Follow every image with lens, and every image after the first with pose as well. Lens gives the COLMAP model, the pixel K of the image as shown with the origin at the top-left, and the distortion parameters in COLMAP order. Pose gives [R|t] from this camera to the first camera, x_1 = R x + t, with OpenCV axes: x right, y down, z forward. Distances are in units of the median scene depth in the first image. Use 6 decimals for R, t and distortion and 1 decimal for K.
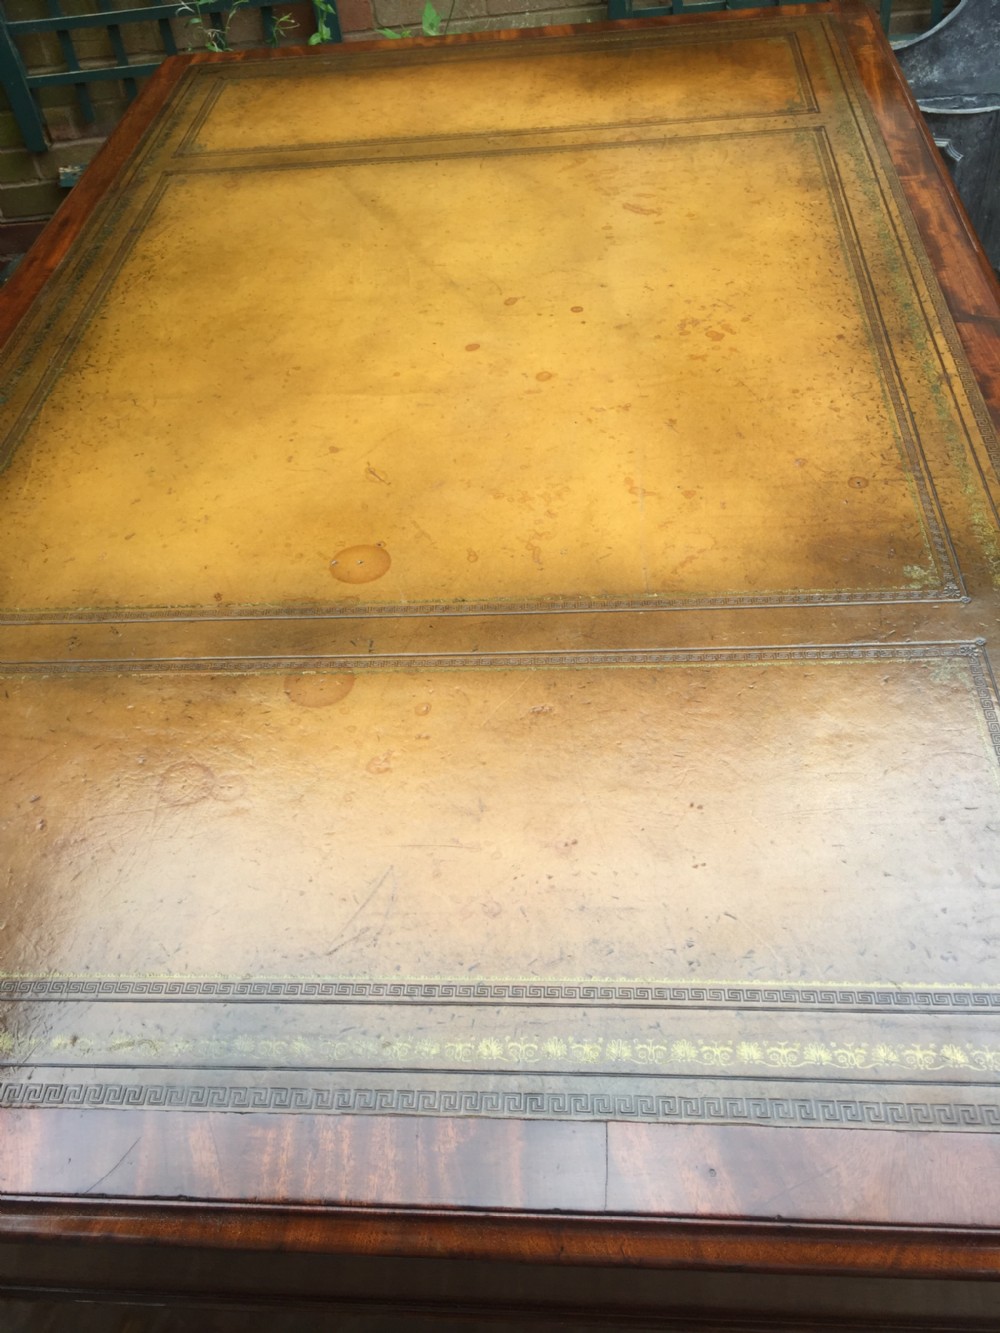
lens RADIAL K [[1149.3, 0, 501.4], [0, 1149.3, 670.9], [0, 0, 1]] dist [0.076857, -0.108259]
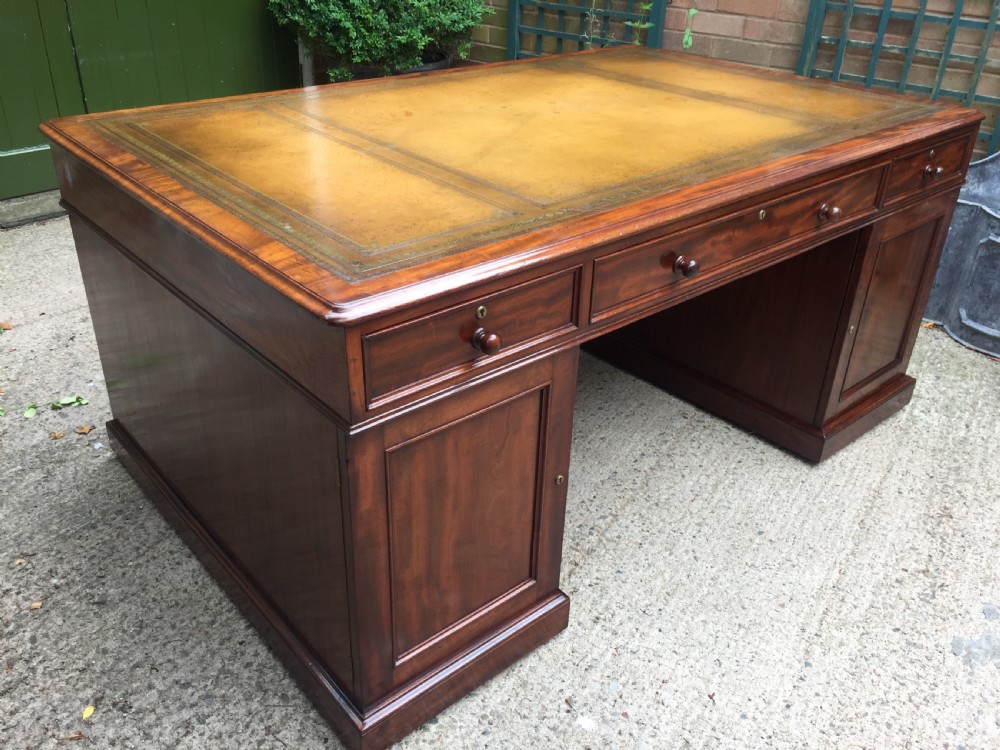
lens RADIAL K [[855.7, 0, 499.7], [0, 855.7, 374.4], [0, 0, 1]] dist [0.077576, -0.120263]
pose [[-0.702764, -0.289666, 0.649782, -0.931720], [0.540498, 0.376494, 0.752406, -1.115948], [-0.462585, 0.879969, -0.108022, 1.348786]]
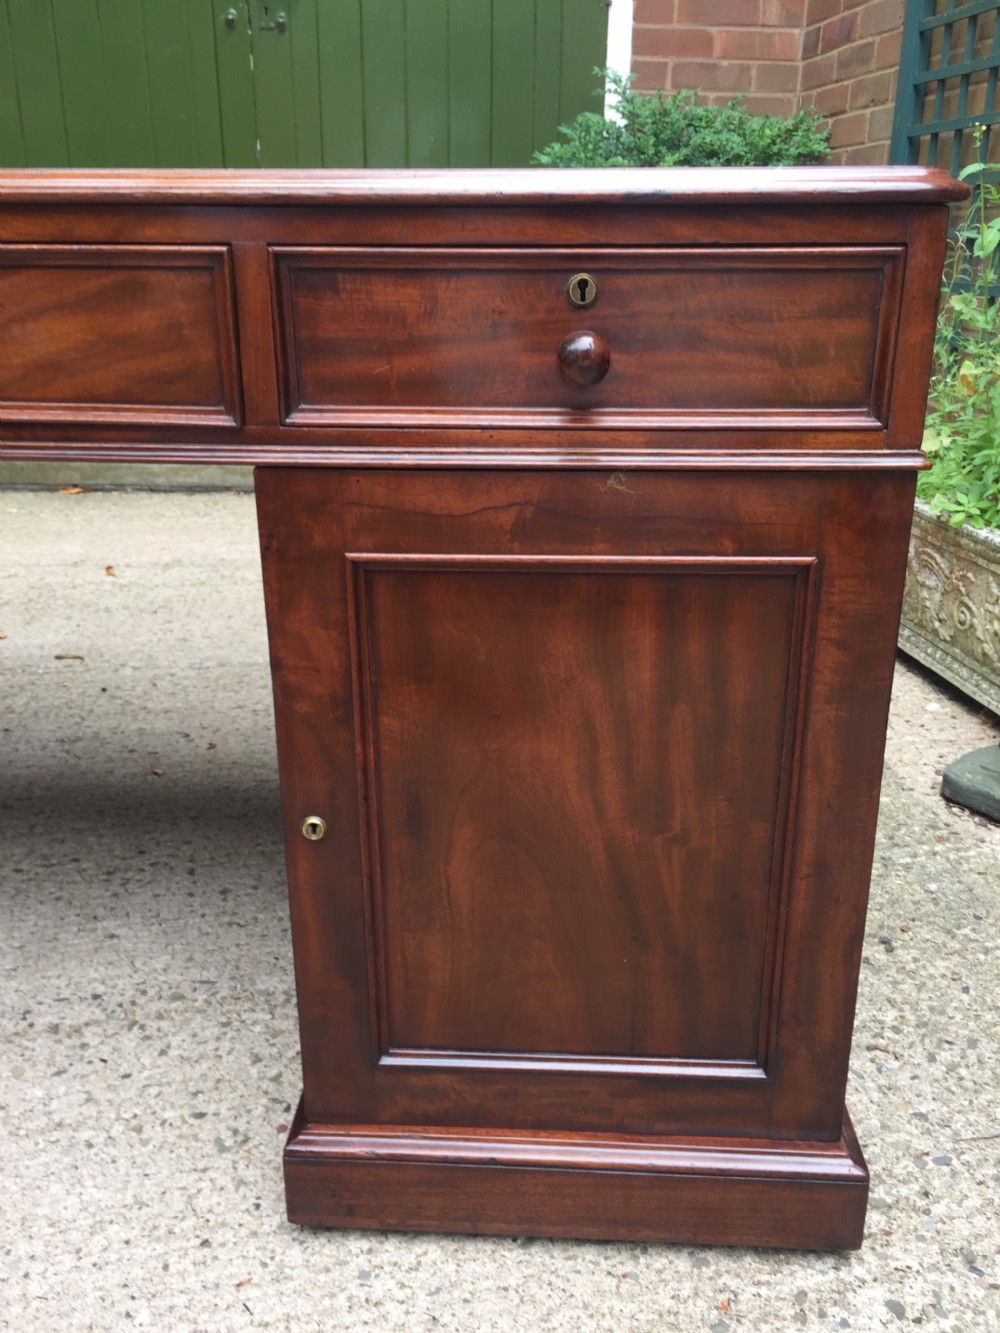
lens RADIAL K [[1152.3, 0, 492.7], [0, 1152.3, 665.0], [0, 0, 1]] dist [0.066598, -0.117078]
pose [[-0.010533, -0.258182, 0.966039, -0.953335], [0.723732, 0.664674, 0.185530, 0.103156], [-0.690001, 0.701107, 0.179853, 0.650842]]
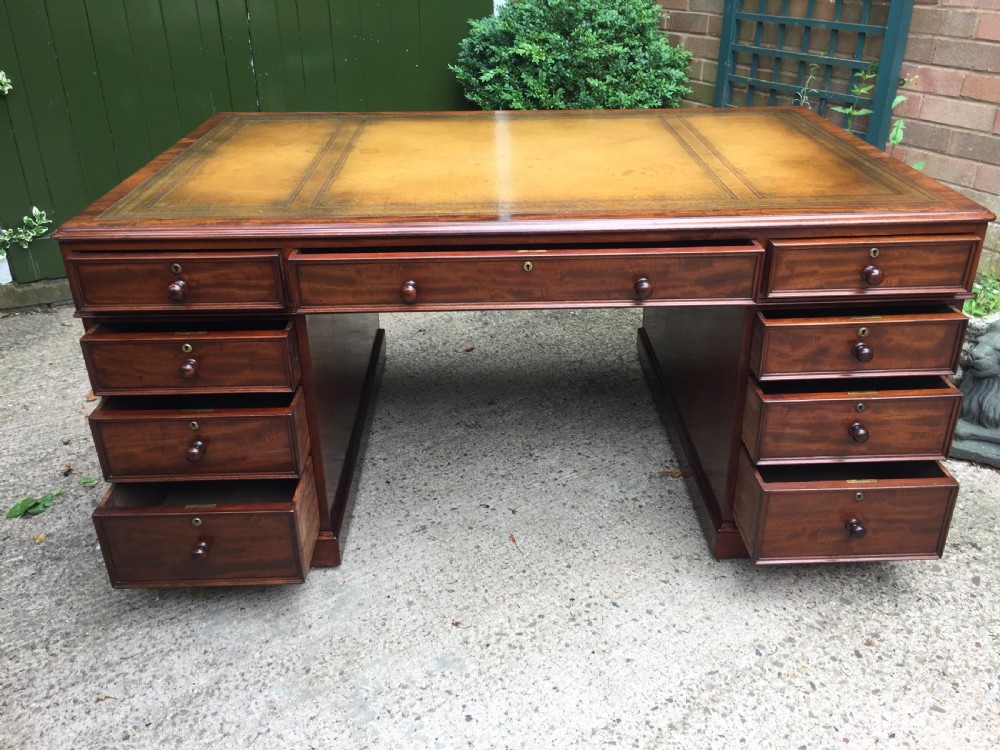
lens RADIAL K [[857.7, 0, 502.4], [0, 857.7, 371.6], [0, 0, 1]] dist [0.087462, -0.126659]
pose [[-0.393570, -0.326050, 0.859531, -0.914142], [0.701897, 0.497226, 0.510006, -0.731054], [-0.593669, 0.804026, 0.033160, 0.939075]]
